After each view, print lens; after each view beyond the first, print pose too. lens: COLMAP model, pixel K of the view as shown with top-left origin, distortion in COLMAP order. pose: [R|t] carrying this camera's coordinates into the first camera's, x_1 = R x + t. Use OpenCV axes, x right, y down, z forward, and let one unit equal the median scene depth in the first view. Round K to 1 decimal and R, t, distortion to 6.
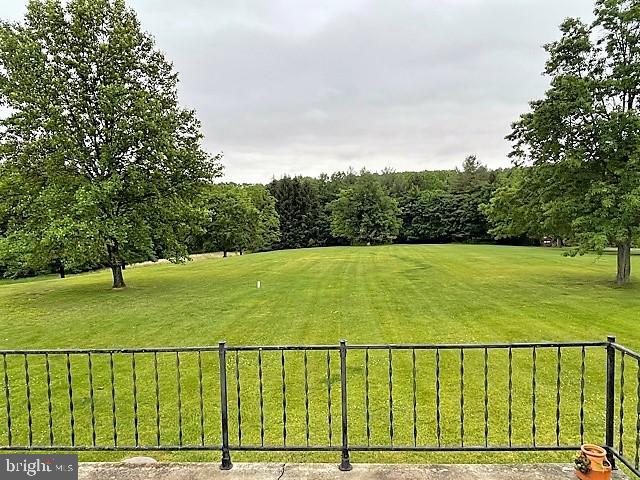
lens RADIAL K [[450.9, 0, 320.0], [0, 450.9, 240.0], [0, 0, 1]] dist [0.009552, -0.001604]
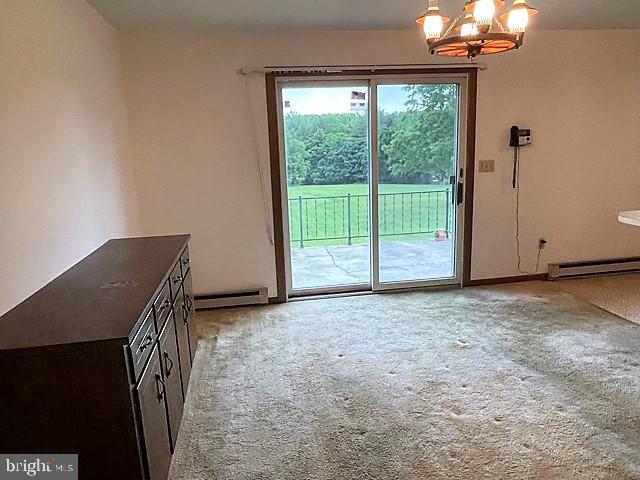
lens RADIAL K [[450.9, 0, 320.0], [0, 450.9, 240.0], [0, 0, 1]] dist [0.009552, -0.001604]
pose [[0.976682, -0.048435, 0.209156, -0.050863], [0.022661, 0.992035, 0.123909, 0.013469], [-0.213491, -0.116280, 0.970000, -0.112023]]
